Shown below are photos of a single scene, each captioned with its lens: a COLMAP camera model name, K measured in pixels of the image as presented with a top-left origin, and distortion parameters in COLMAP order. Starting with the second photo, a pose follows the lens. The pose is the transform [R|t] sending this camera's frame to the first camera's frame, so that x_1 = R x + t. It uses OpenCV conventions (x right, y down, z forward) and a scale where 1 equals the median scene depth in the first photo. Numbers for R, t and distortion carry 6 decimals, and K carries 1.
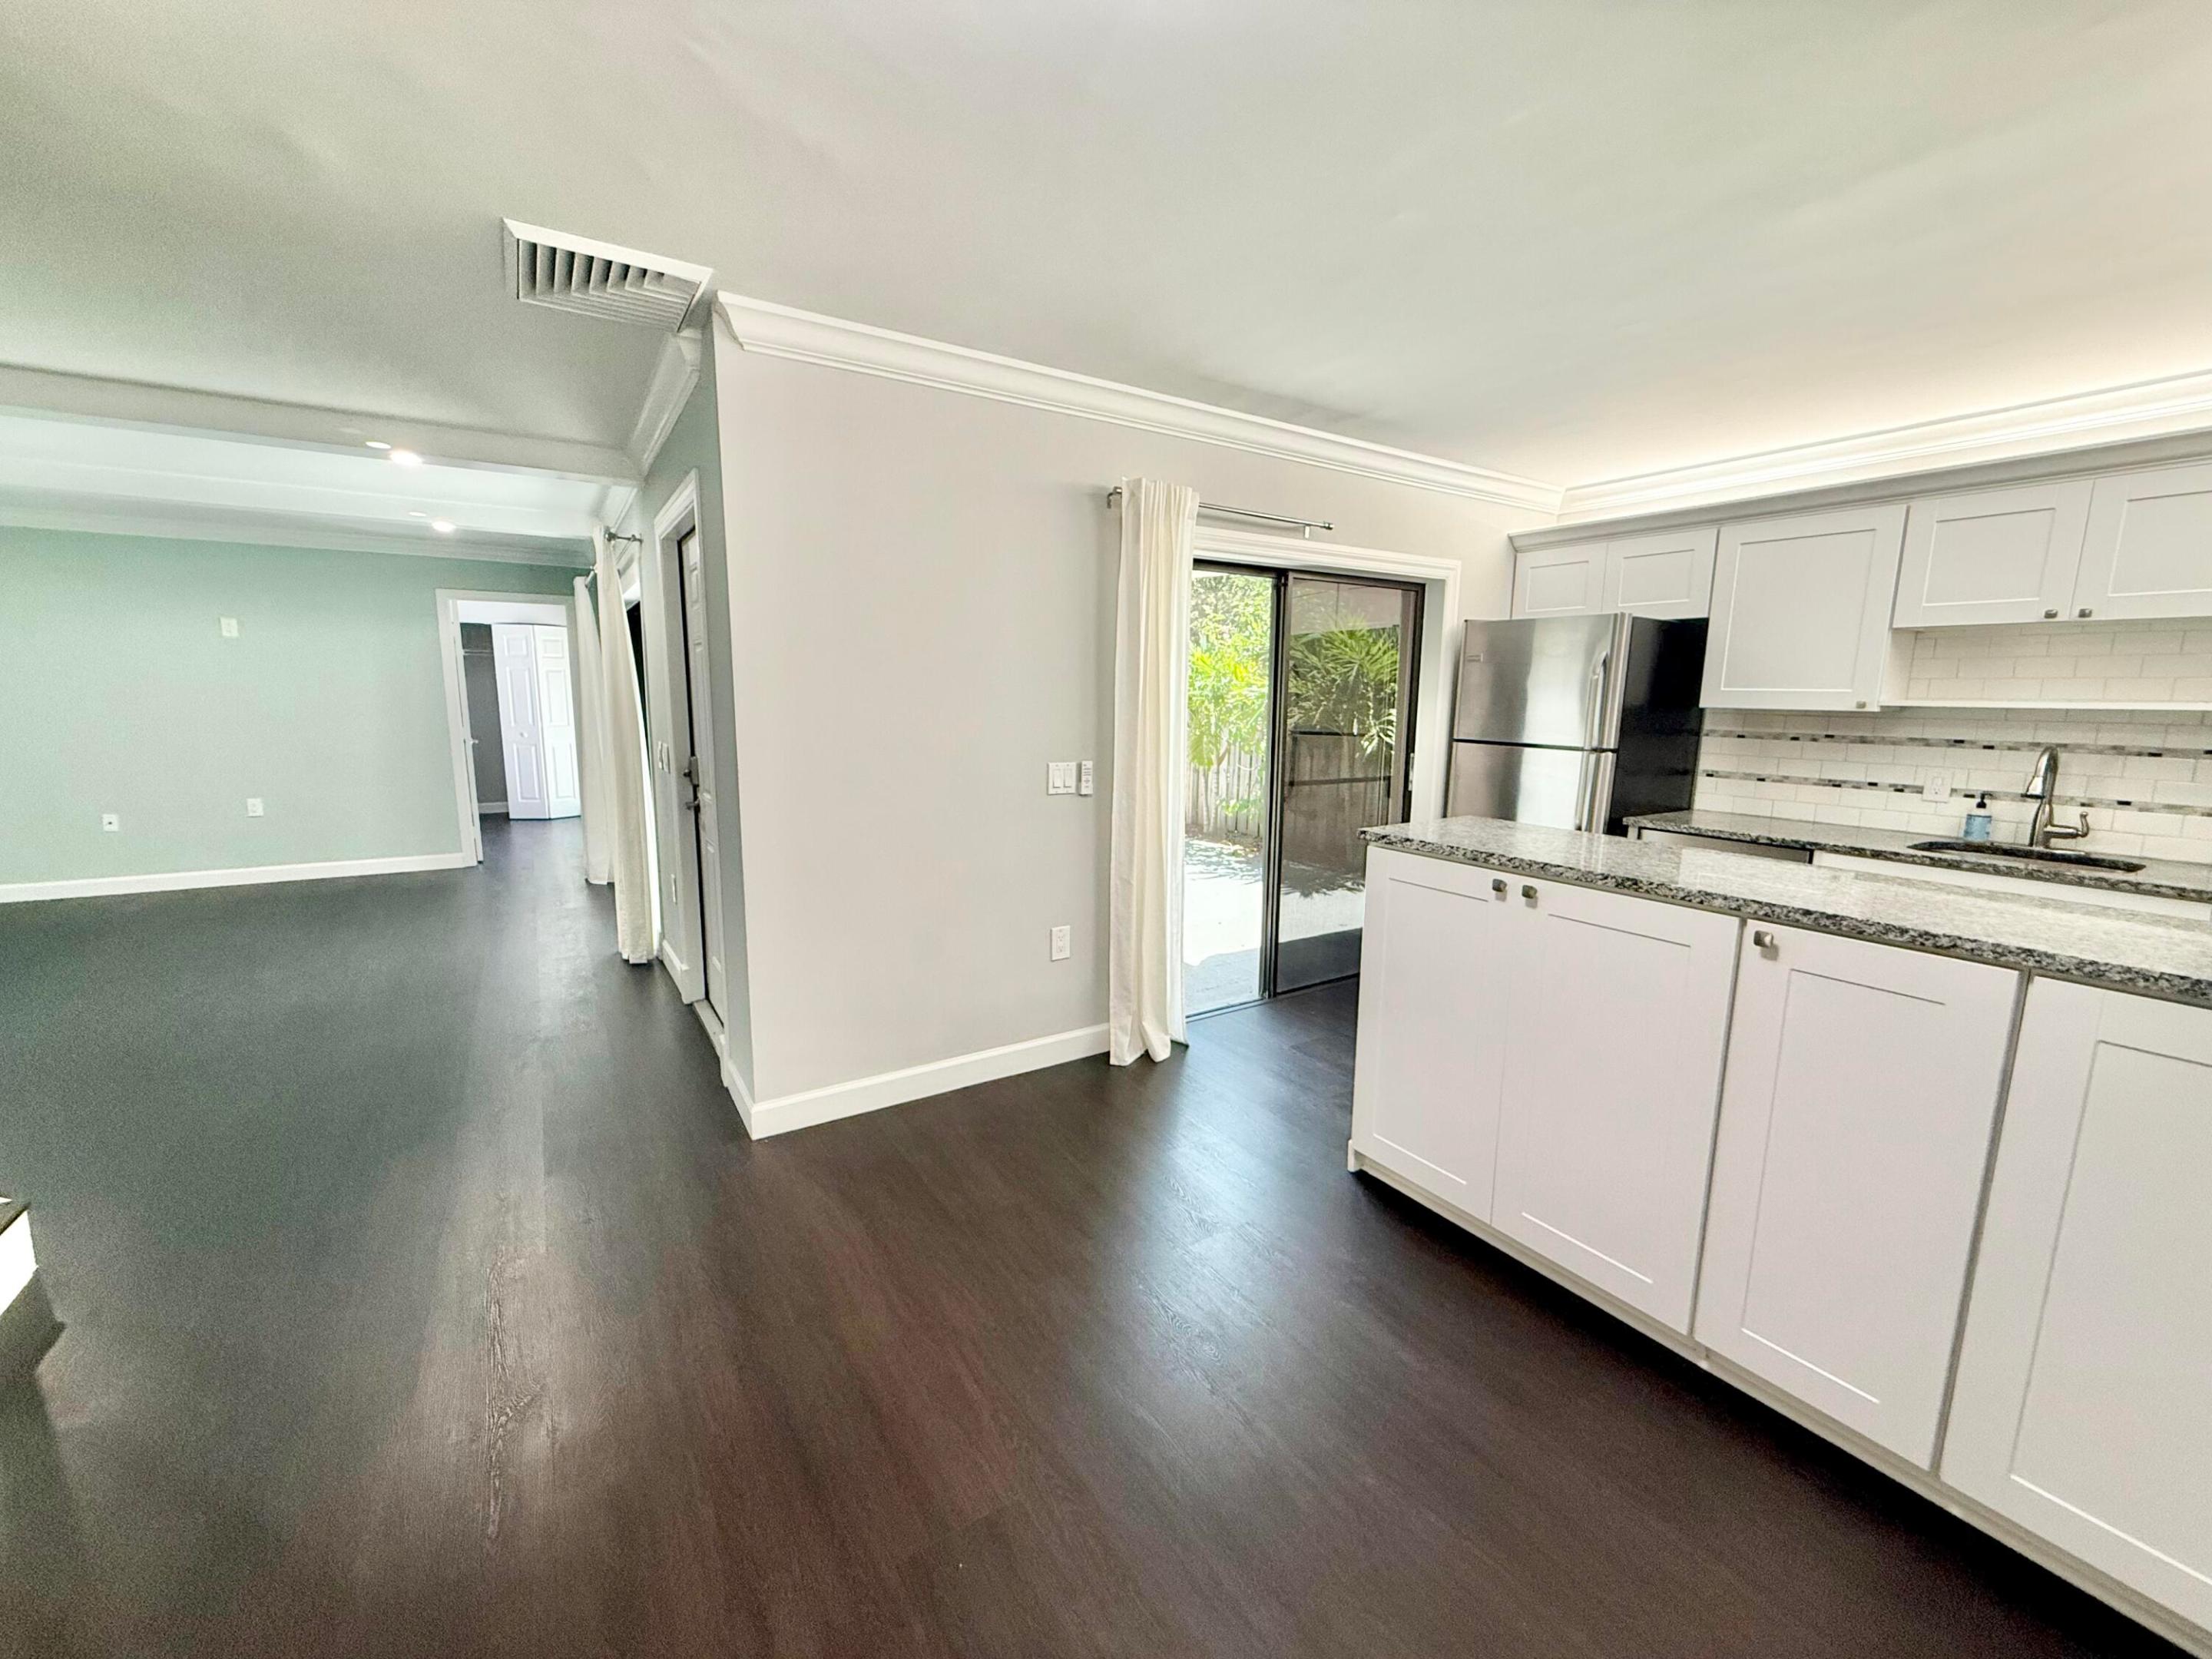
lens RADIAL K [[883.0, 0, 1096.0], [0, 883.0, 824.5], [0, 0, 1]] dist [-0.000139, -0.000728]
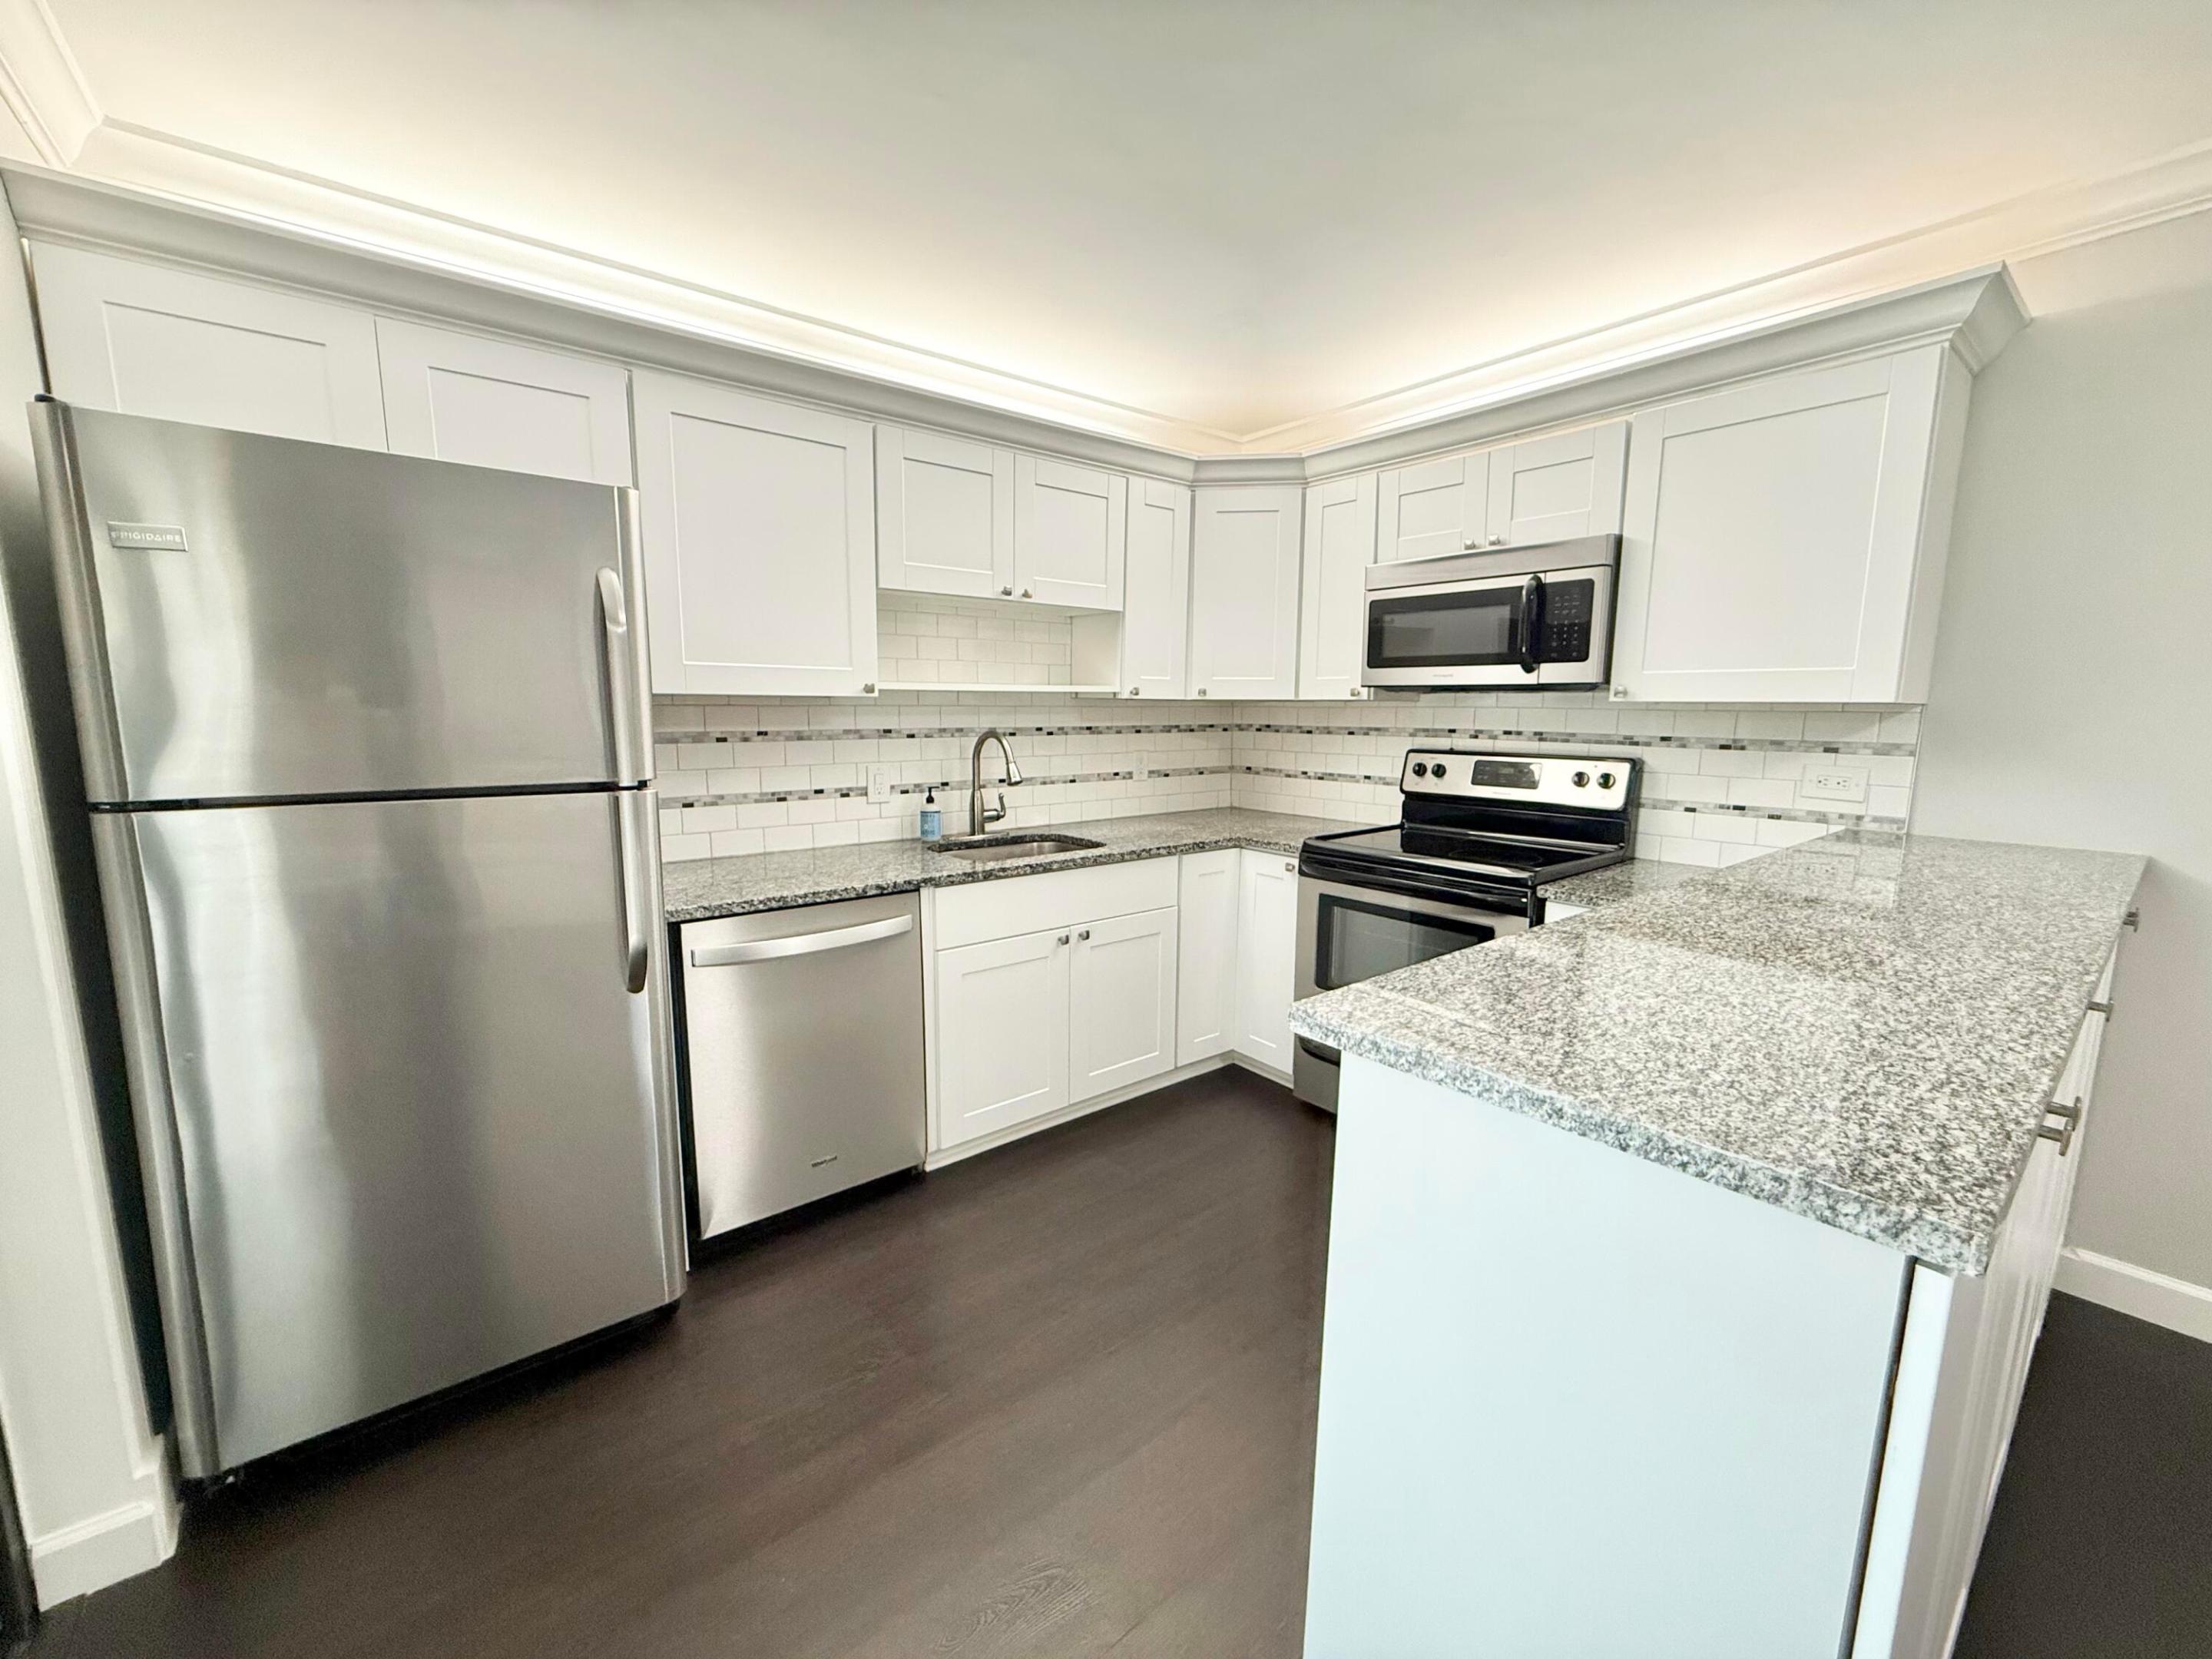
lens RADIAL K [[883.0, 0, 1097.5], [0, 883.0, 831.4], [0, 0, 1]] dist [-0.000139, -0.000728]
pose [[-0.104864, -0.154778, 0.982368, 0.090171], [0.143079, 0.975189, 0.168920, -0.116457], [-0.984140, 0.158270, -0.080117, 0.892056]]
